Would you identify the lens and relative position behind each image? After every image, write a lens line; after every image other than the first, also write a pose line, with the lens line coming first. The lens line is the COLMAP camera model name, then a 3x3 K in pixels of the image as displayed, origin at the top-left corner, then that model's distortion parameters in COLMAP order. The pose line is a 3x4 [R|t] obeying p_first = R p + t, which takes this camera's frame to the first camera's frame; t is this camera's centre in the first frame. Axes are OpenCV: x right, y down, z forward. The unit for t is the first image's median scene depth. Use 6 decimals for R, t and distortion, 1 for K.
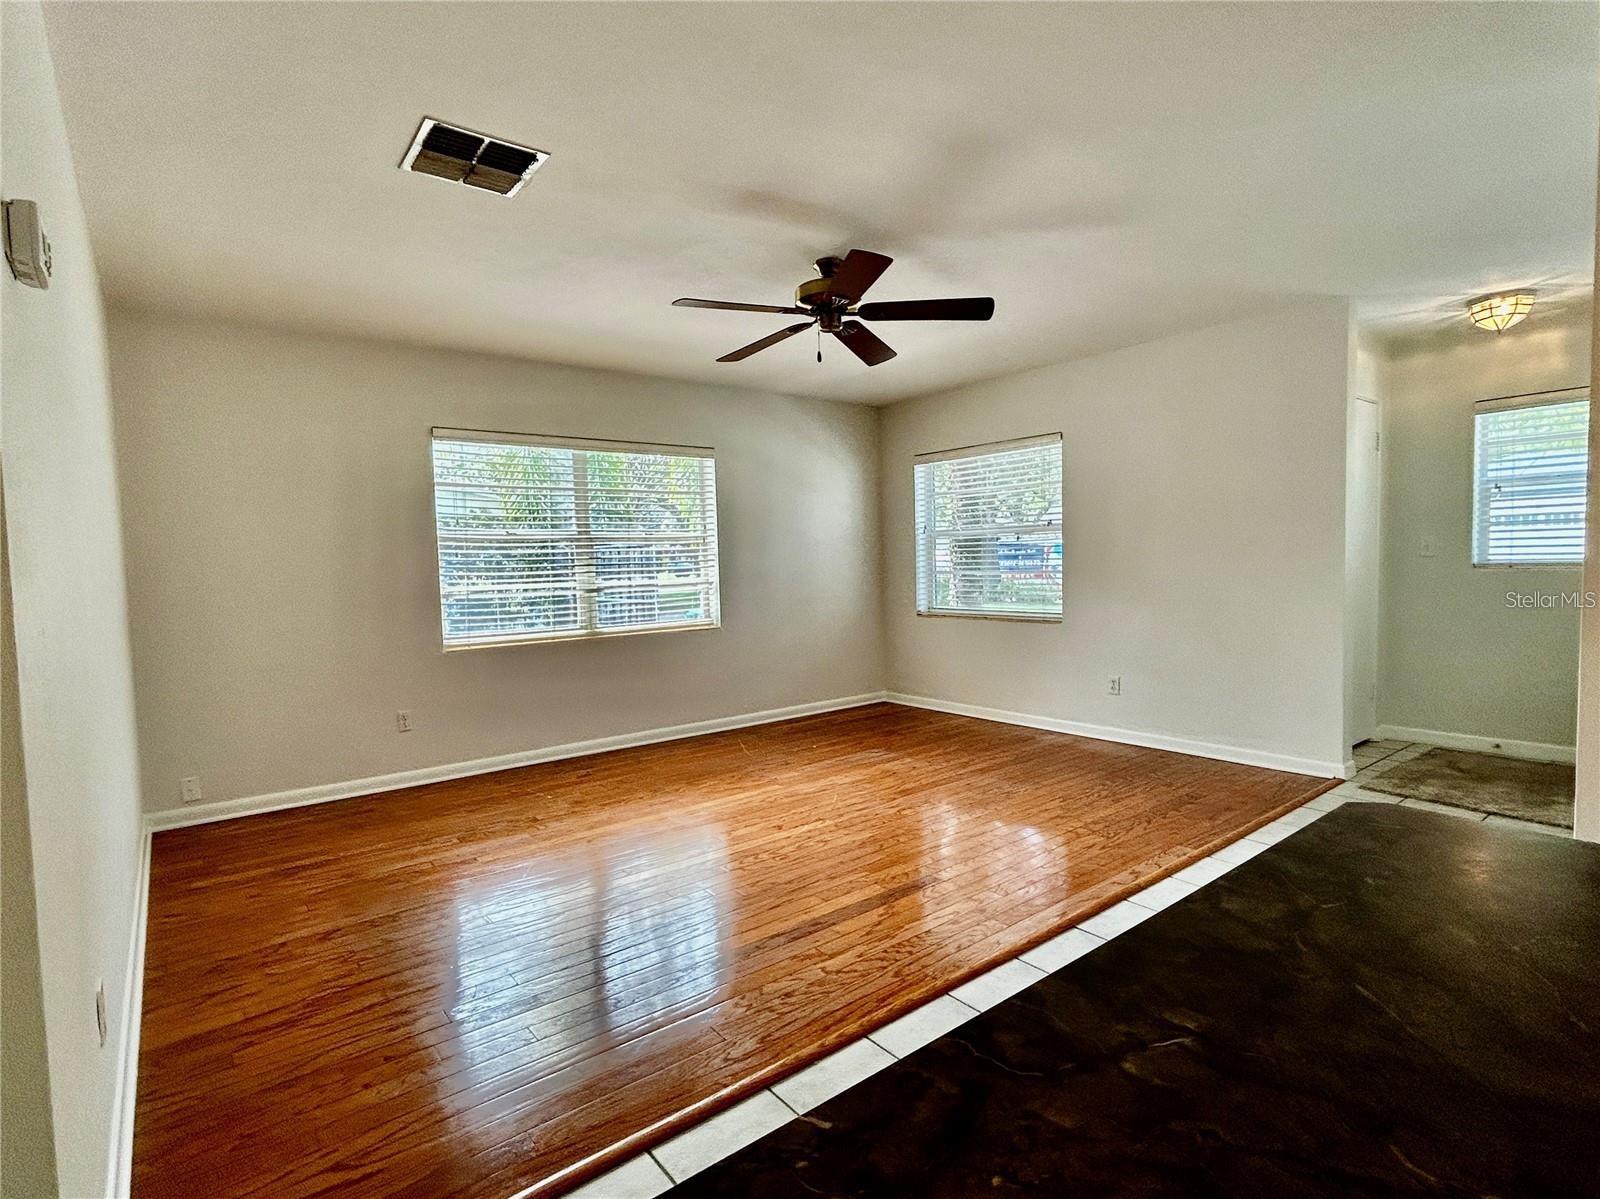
lens RADIAL K [[738.1, 0, 800.0], [0, 738.1, 599.5], [0, 0, 1]] dist [0.000175, 0.000021]
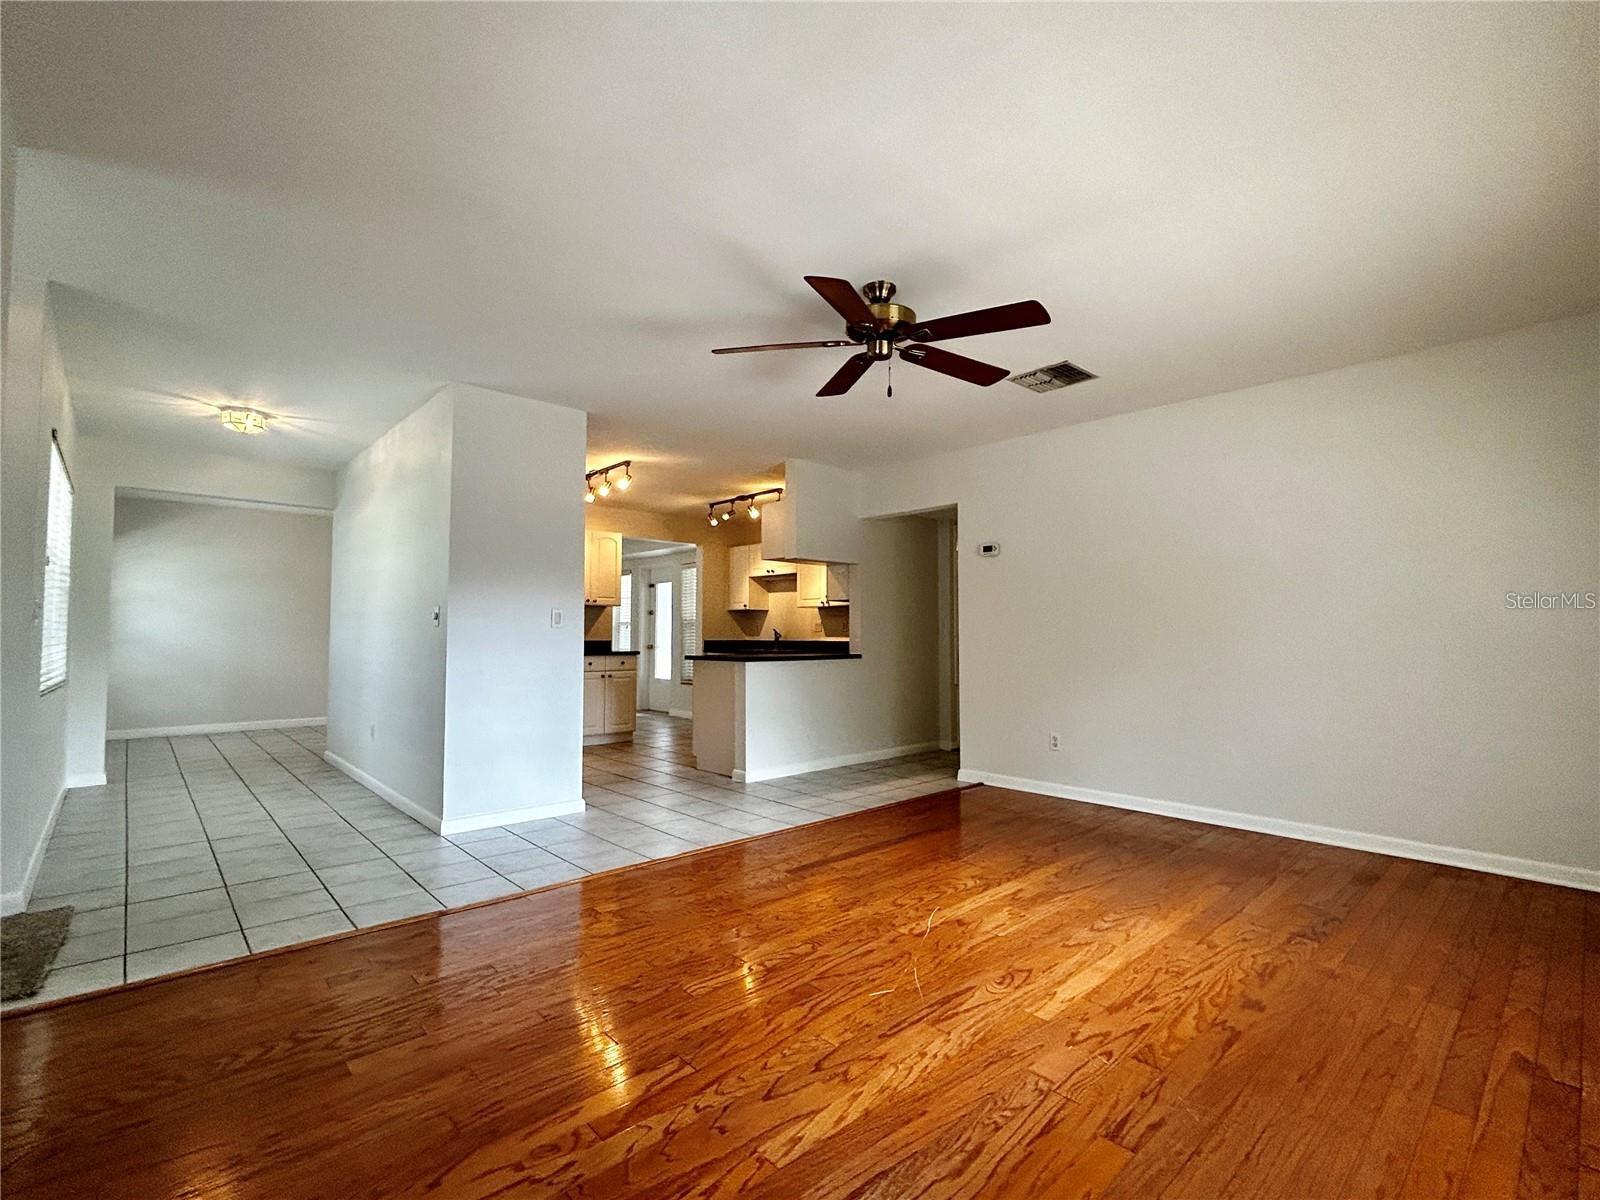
lens RADIAL K [[738.1, 0, 800.0], [0, 738.1, 600.0], [0, 0, 1]] dist [0.000175, 0.000021]
pose [[-0.995629, 0.017354, -0.091771, 0.189552], [0.016409, 0.999804, 0.011042, -0.051967], [0.091944, 0.009488, -0.995719, 1.558425]]
